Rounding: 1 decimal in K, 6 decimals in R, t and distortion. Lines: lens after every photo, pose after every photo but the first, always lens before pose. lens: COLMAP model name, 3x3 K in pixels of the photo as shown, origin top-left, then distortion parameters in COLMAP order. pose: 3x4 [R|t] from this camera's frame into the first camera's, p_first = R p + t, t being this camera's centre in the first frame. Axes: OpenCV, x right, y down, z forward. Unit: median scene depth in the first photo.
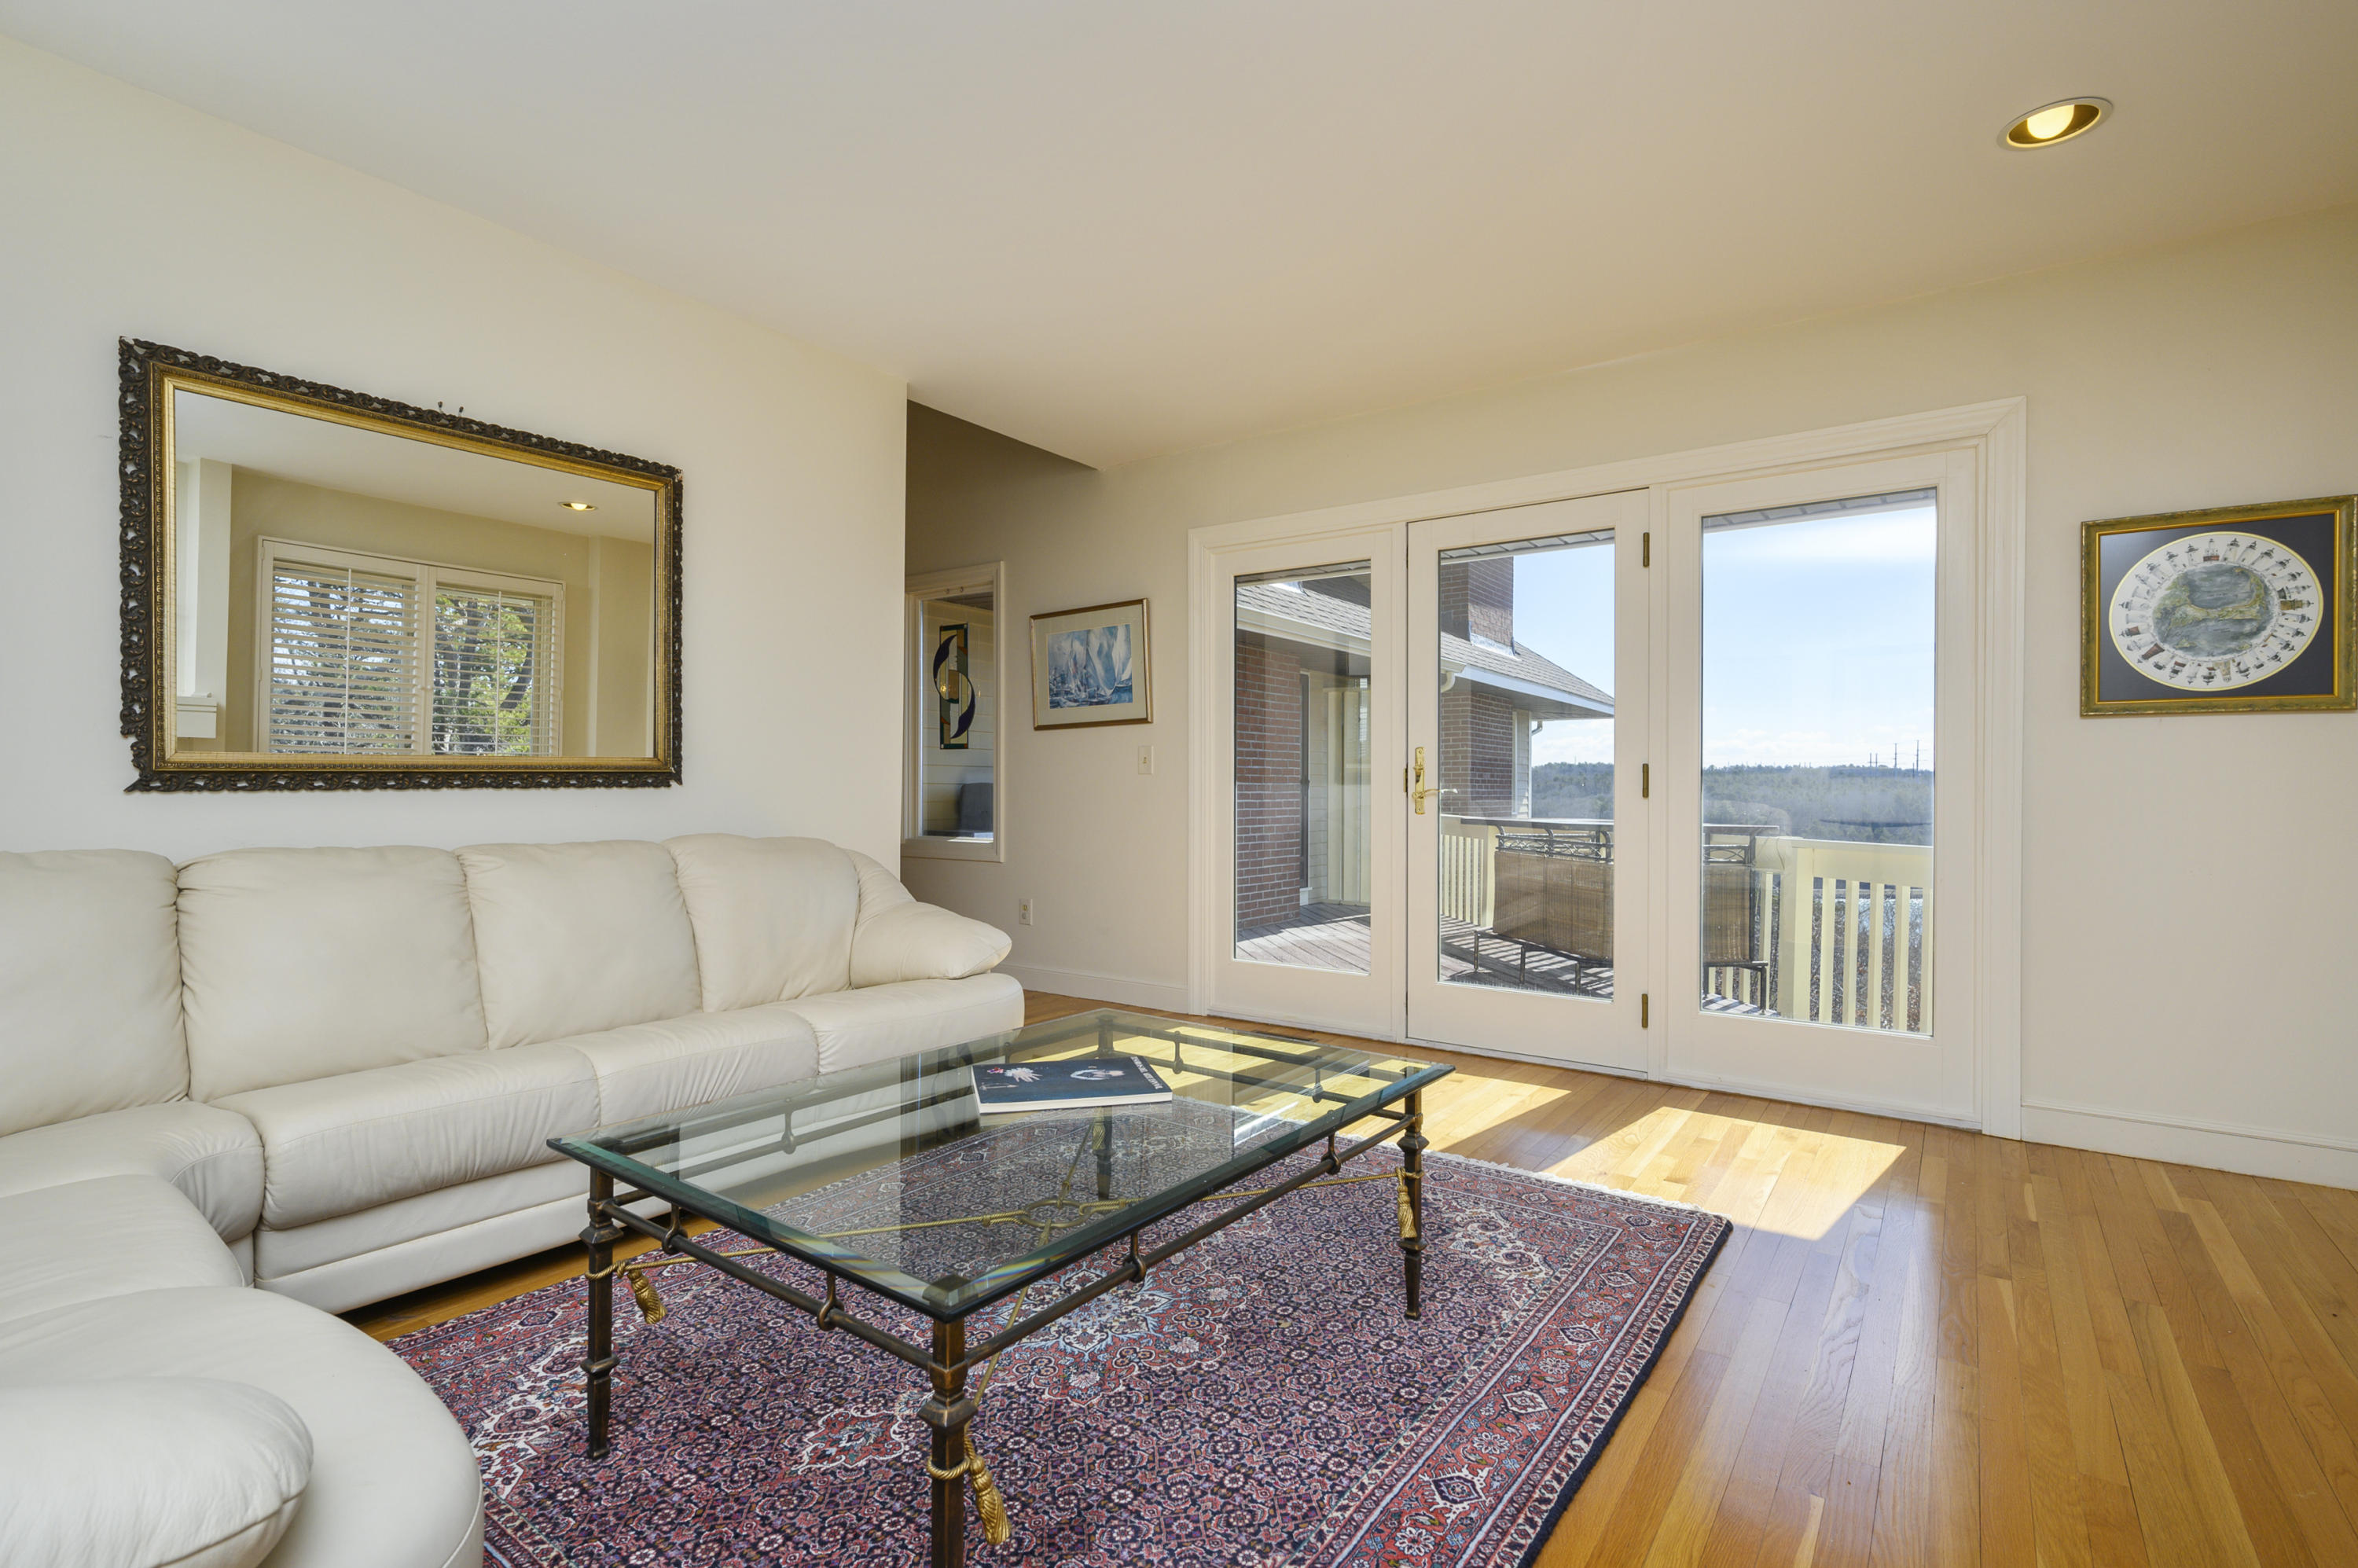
lens RADIAL K [[1093.5, 0, 1166.8], [0, 1093.5, 791.2], [0, 0, 1]] dist [0.000095, -0.000079]
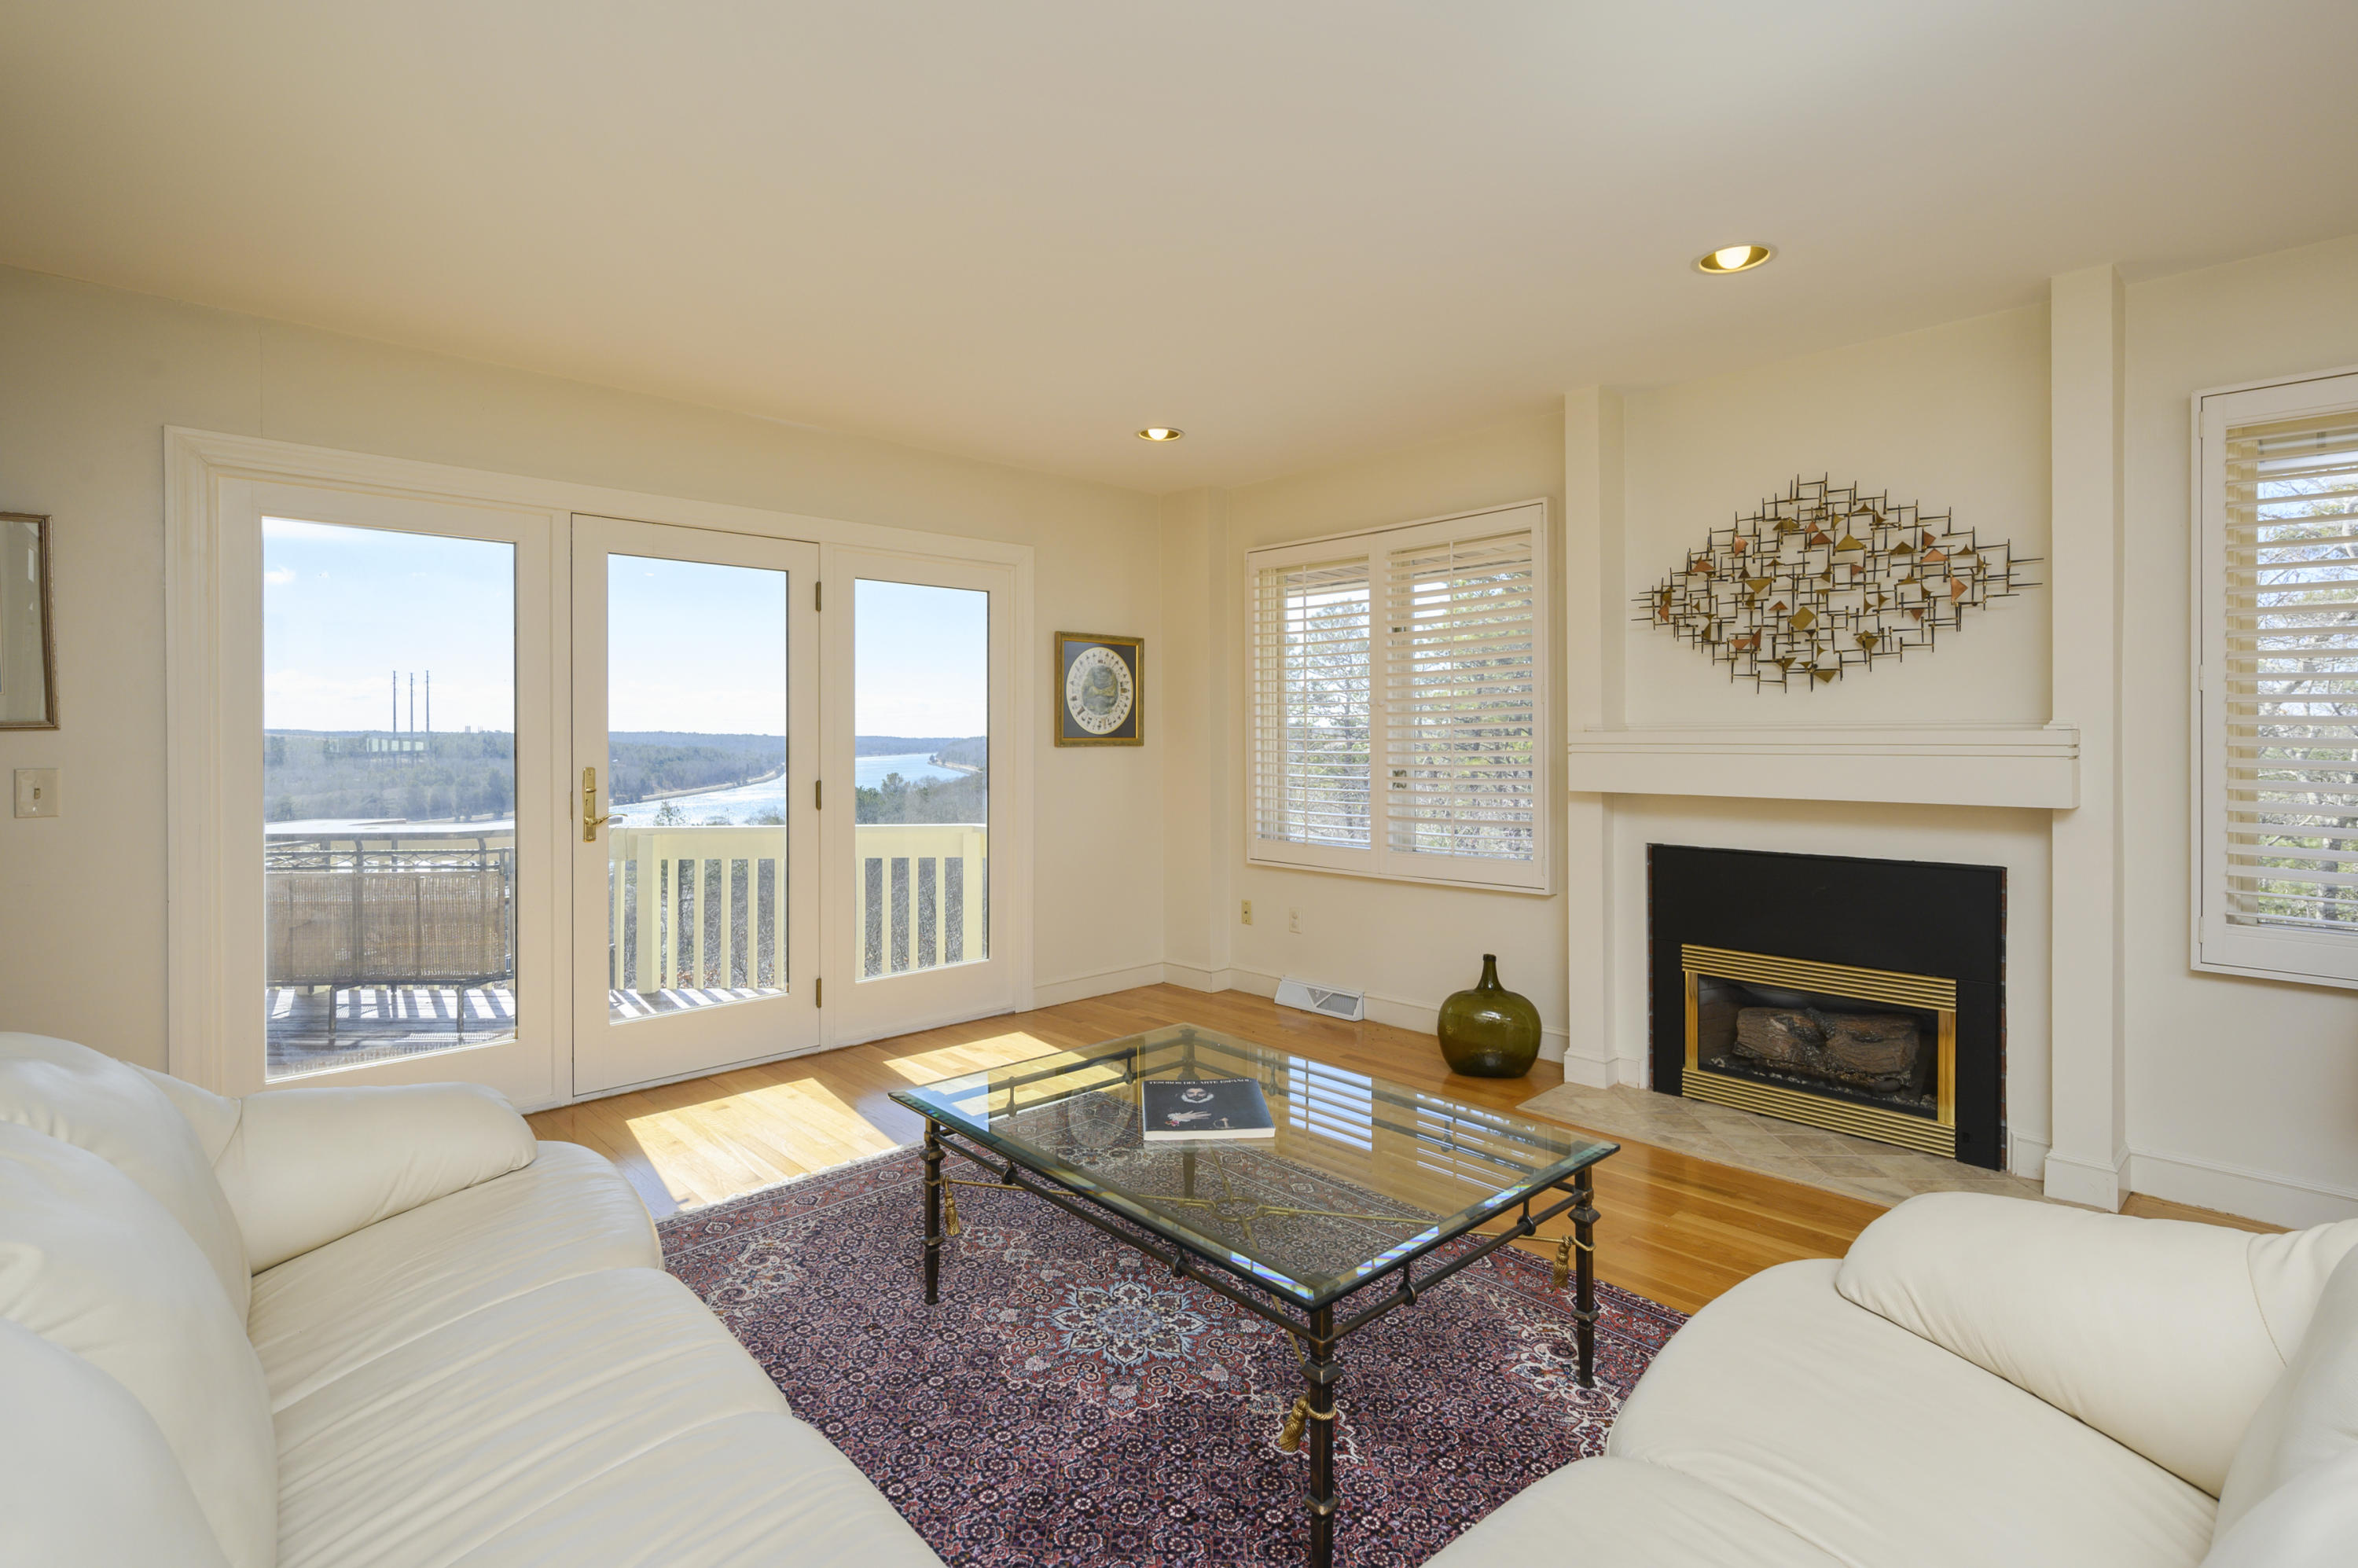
lens RADIAL K [[1118.5, 0, 1180.2], [0, 1118.5, 735.7], [0, 0, 1]] dist [-0.003539, 0.000151]
pose [[0.182807, -0.007786, 0.983118, -0.761198], [0.009816, 0.999933, 0.006093, -0.087664], [-0.983100, 0.008536, 0.182871, 0.466718]]
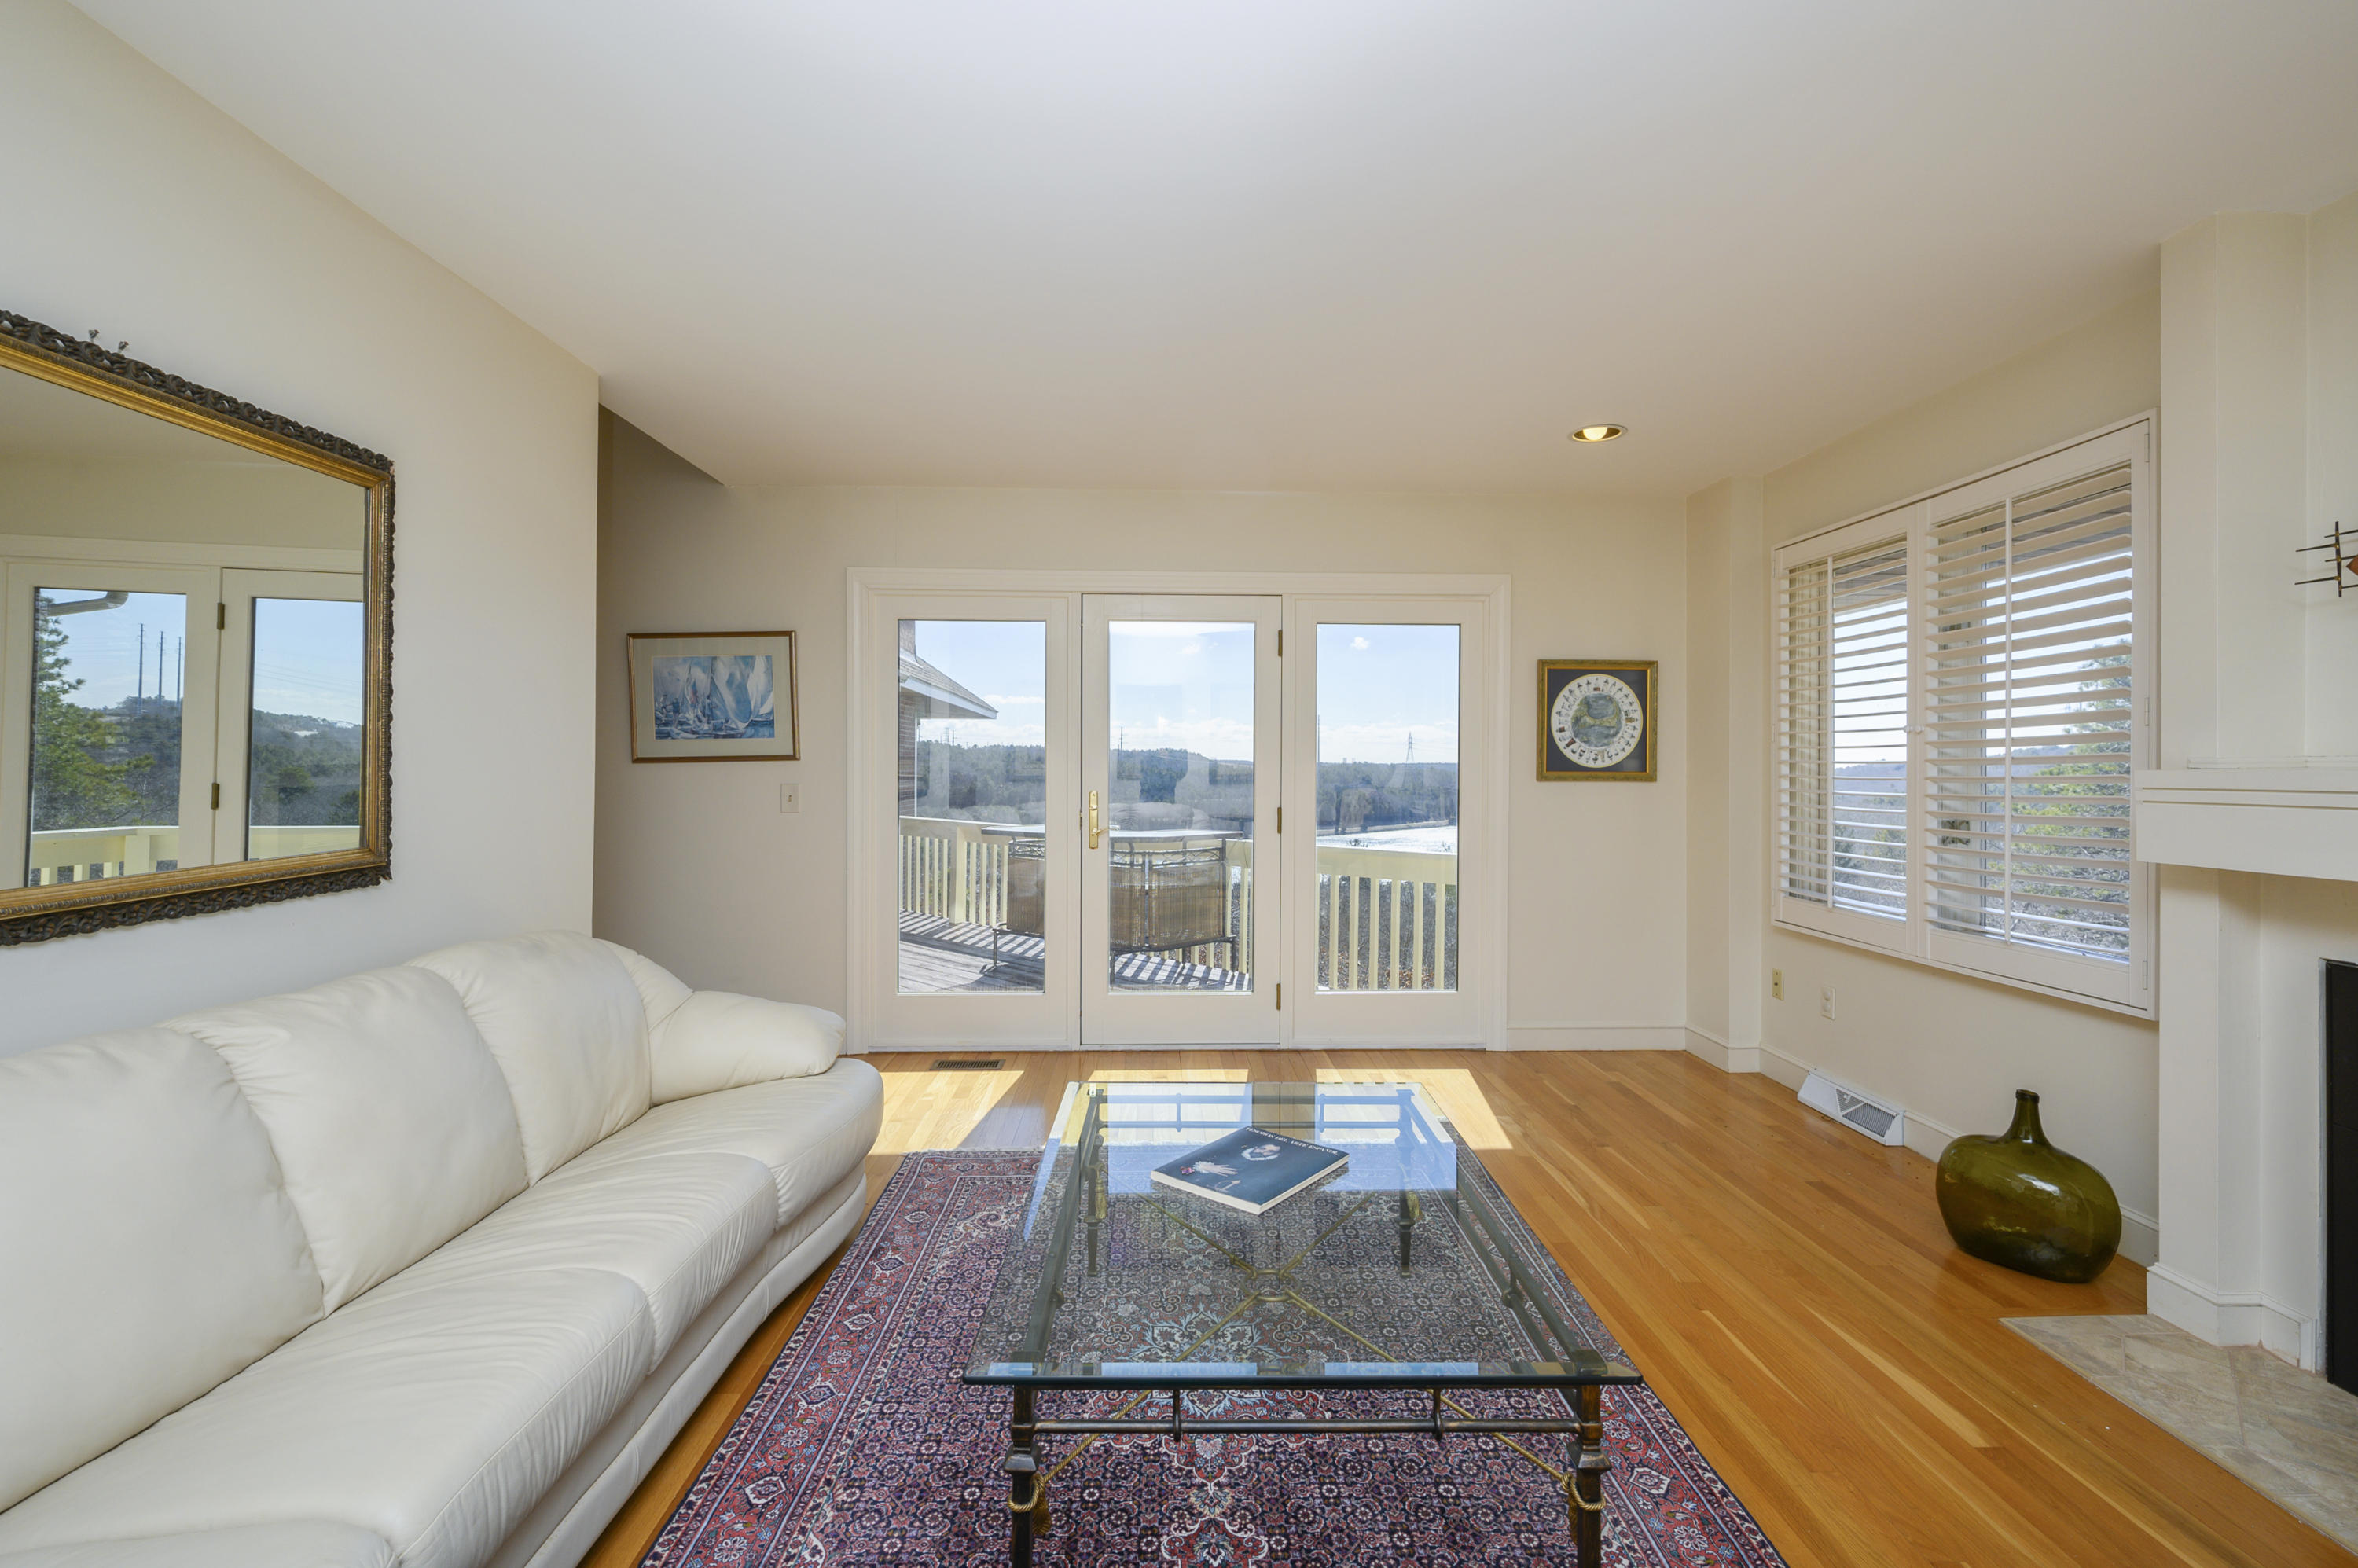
lens RADIAL K [[1026.8, 0, 1173.4], [0, 1026.8, 771.2], [0, 0, 1]] dist [-0.003058, 0.000654]
pose [[0.794582, -0.006591, 0.607121, -0.465885], [0.004348, 0.999977, 0.005166, -0.086116], [-0.607141, -0.001465, 0.794593, 0.121742]]
